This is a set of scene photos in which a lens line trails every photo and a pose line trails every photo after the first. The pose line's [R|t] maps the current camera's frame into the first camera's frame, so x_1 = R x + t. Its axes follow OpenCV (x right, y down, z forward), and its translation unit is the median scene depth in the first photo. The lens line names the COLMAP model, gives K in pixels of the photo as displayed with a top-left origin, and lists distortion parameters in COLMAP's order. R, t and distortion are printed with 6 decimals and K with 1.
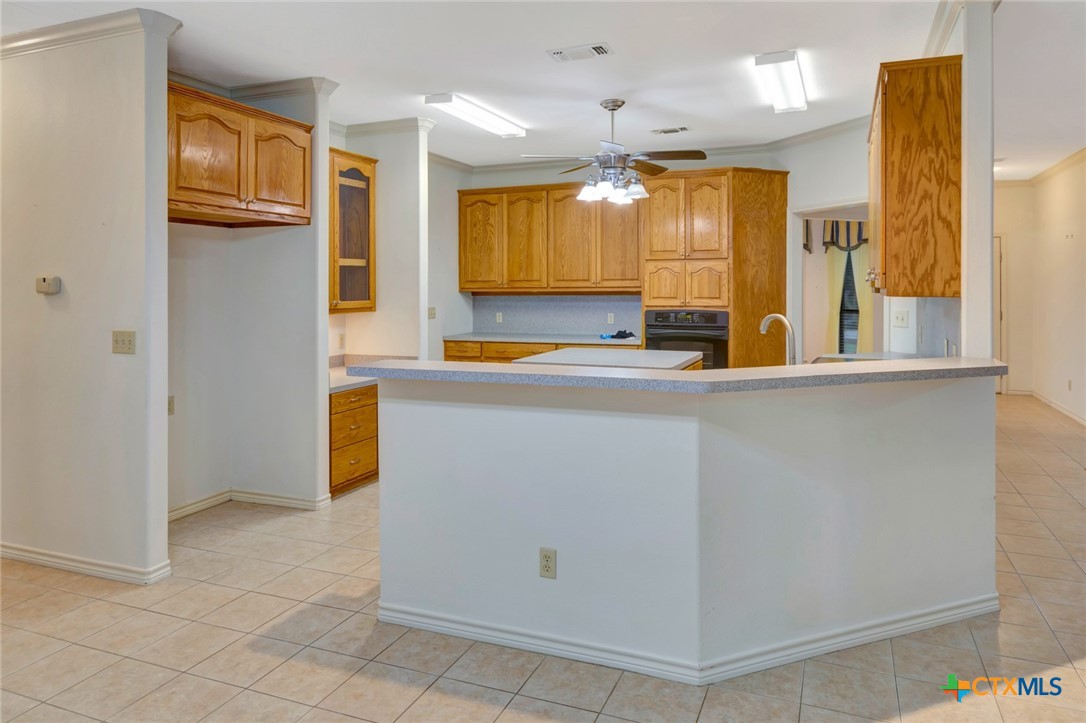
lens RADIAL K [[721.8, 0, 543.6], [0, 721.8, 360.5], [0, 0, 1]] dist [-0.050311, -0.000179]
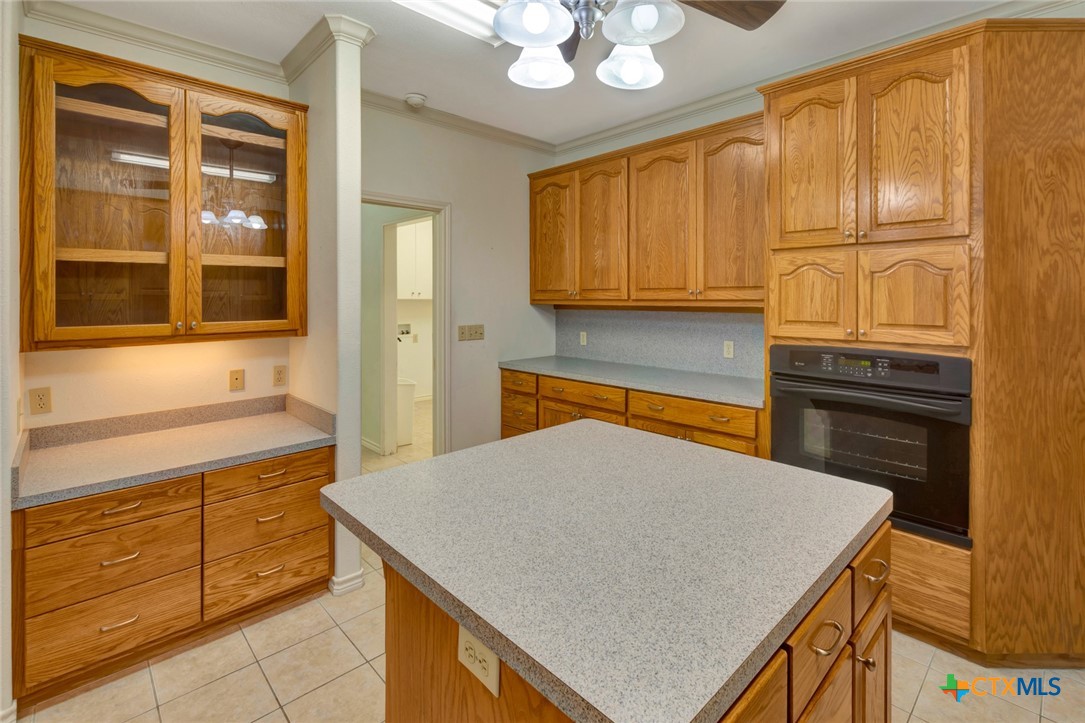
lens RADIAL K [[501.7, 0, 550.7], [0, 501.7, 313.6], [0, 0, 1]] dist [-0.004946, -0.000681]
pose [[0.919381, 0.016977, -0.393001, 0.137592], [-0.042678, 0.997476, -0.056751, -0.065280], [0.391046, 0.068948, 0.917785, 0.602226]]
